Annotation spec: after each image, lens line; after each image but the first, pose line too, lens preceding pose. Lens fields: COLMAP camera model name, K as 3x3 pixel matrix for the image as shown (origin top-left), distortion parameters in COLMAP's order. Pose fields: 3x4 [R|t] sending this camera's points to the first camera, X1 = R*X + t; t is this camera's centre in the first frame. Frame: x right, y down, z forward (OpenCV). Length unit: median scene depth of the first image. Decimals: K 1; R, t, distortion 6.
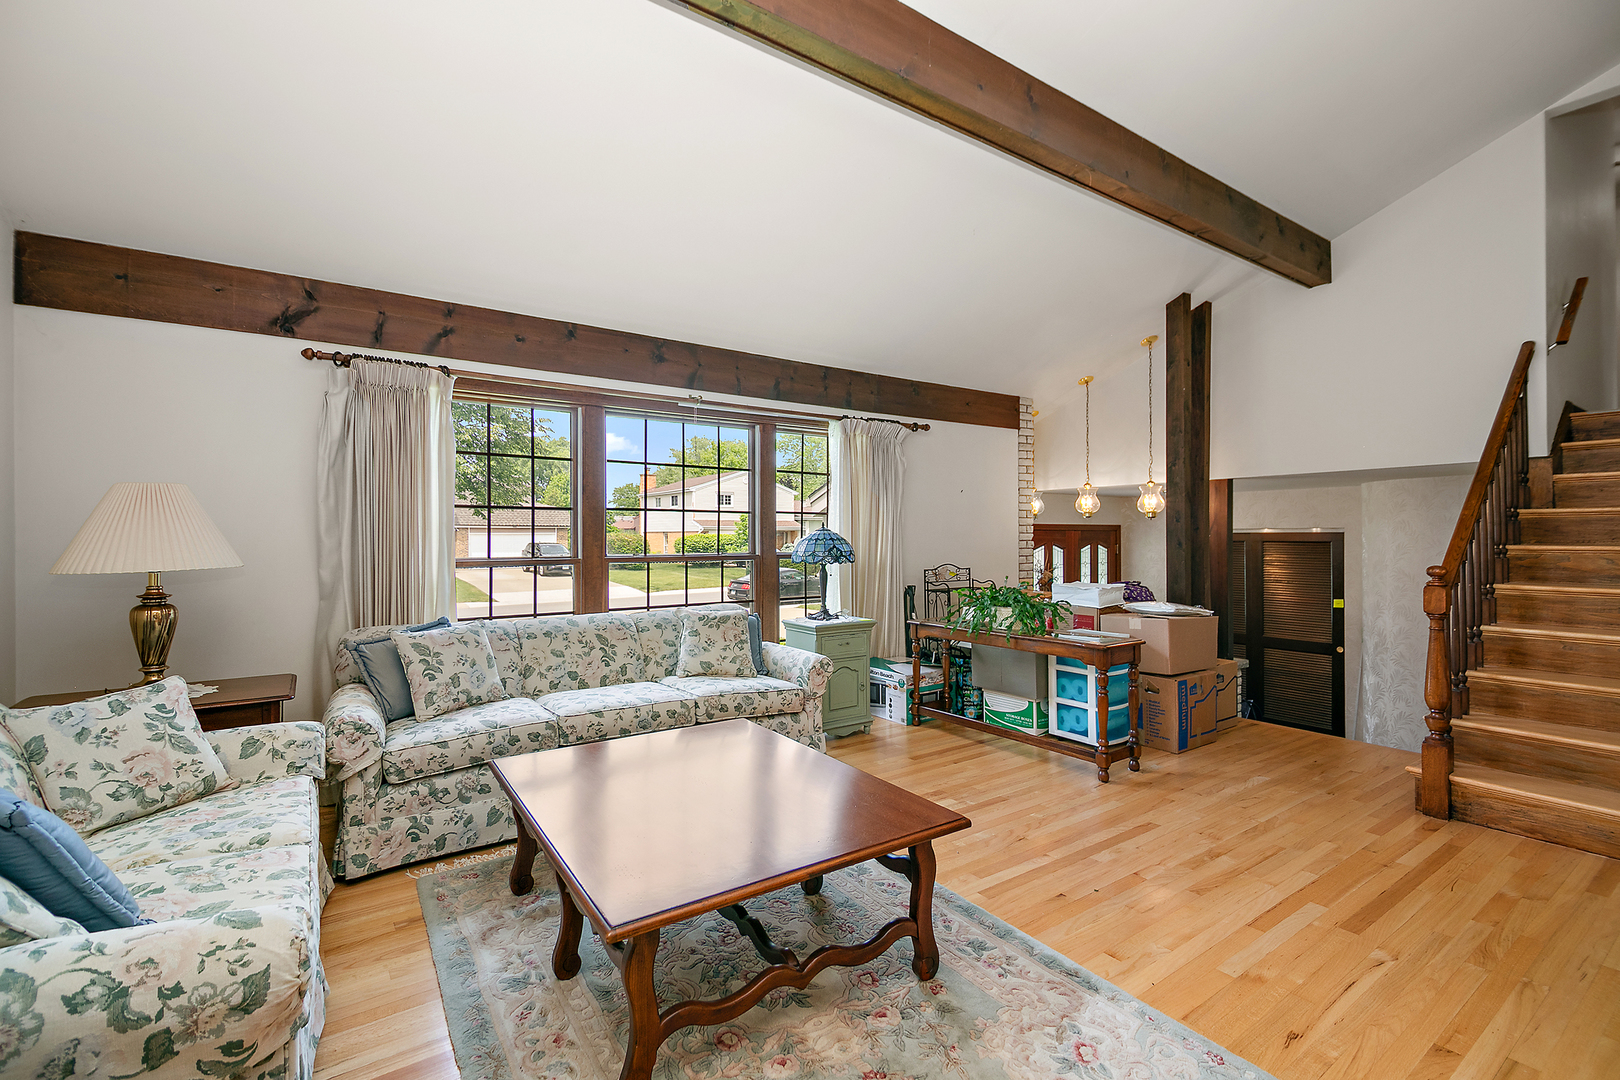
lens RADIAL K [[726.6, 0, 802.9], [0, 726.6, 536.2], [0, 0, 1]] dist [0.014398, -0.006842]
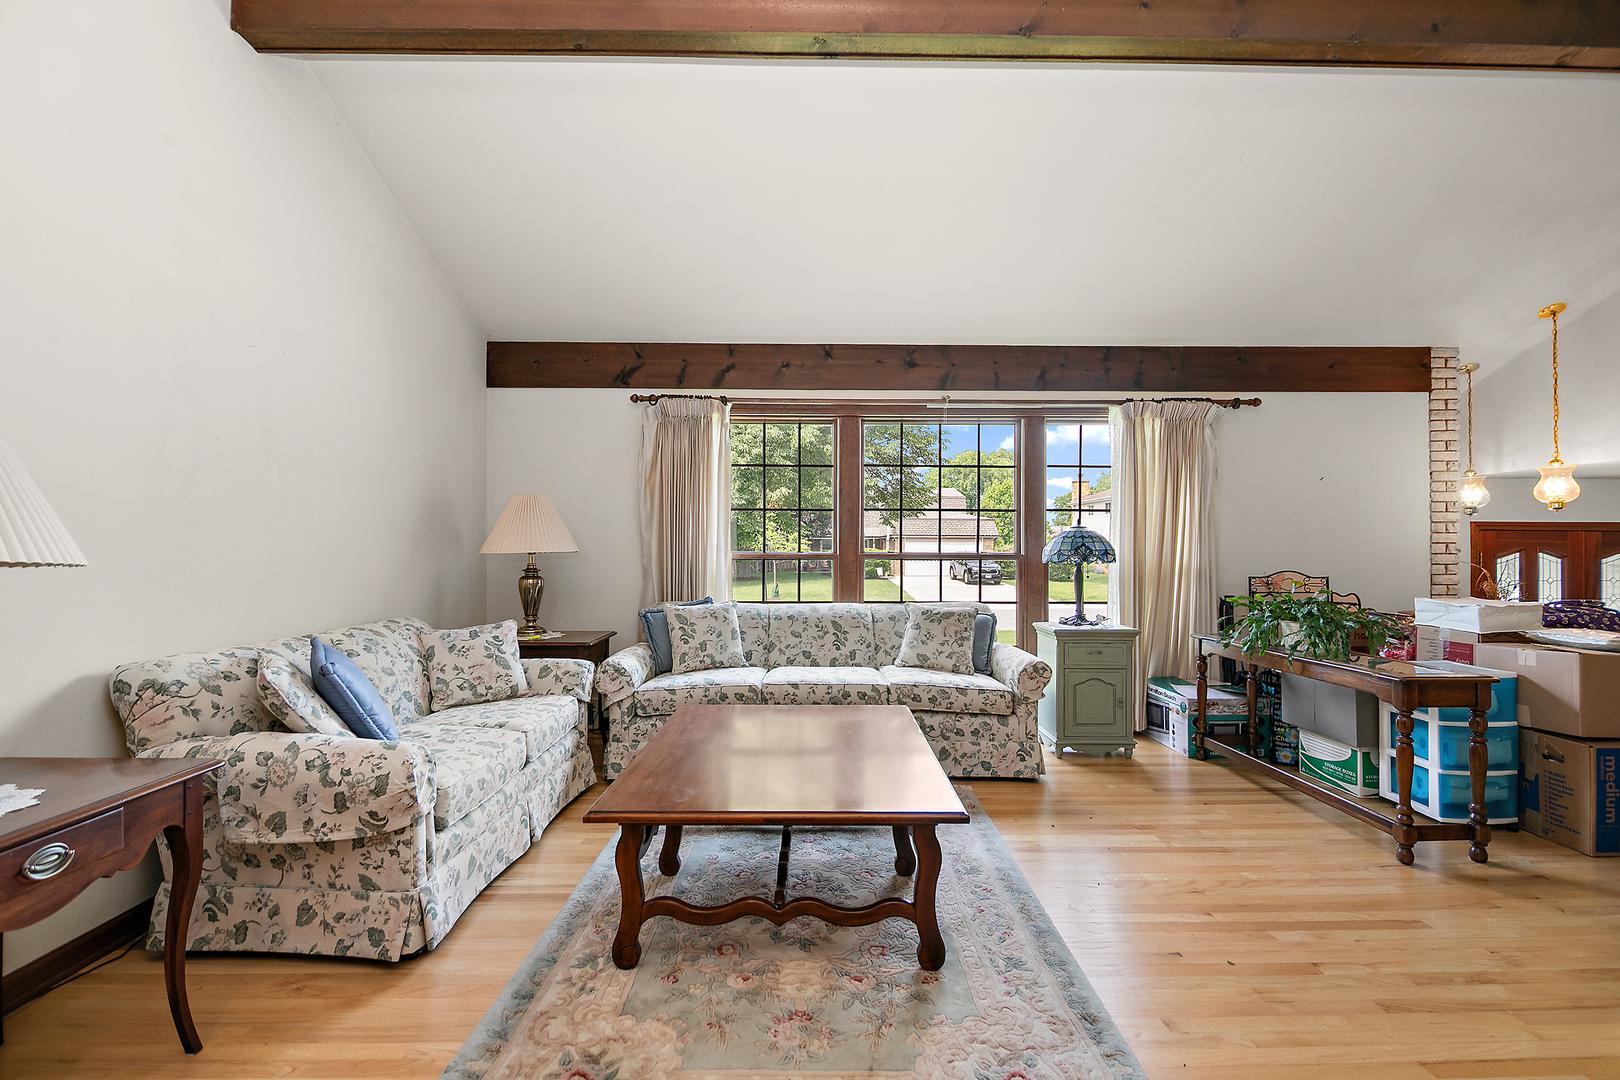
lens RADIAL K [[726.6, 0, 786.9], [0, 726.6, 544.3], [0, 0, 1]] dist [0.014398, -0.006842]
pose [[0.825915, 0.003401, -0.563784, 0.298361], [-0.005961, 0.999979, -0.002700, 0.021853], [0.563762, 0.005591, 0.825918, 0.043126]]
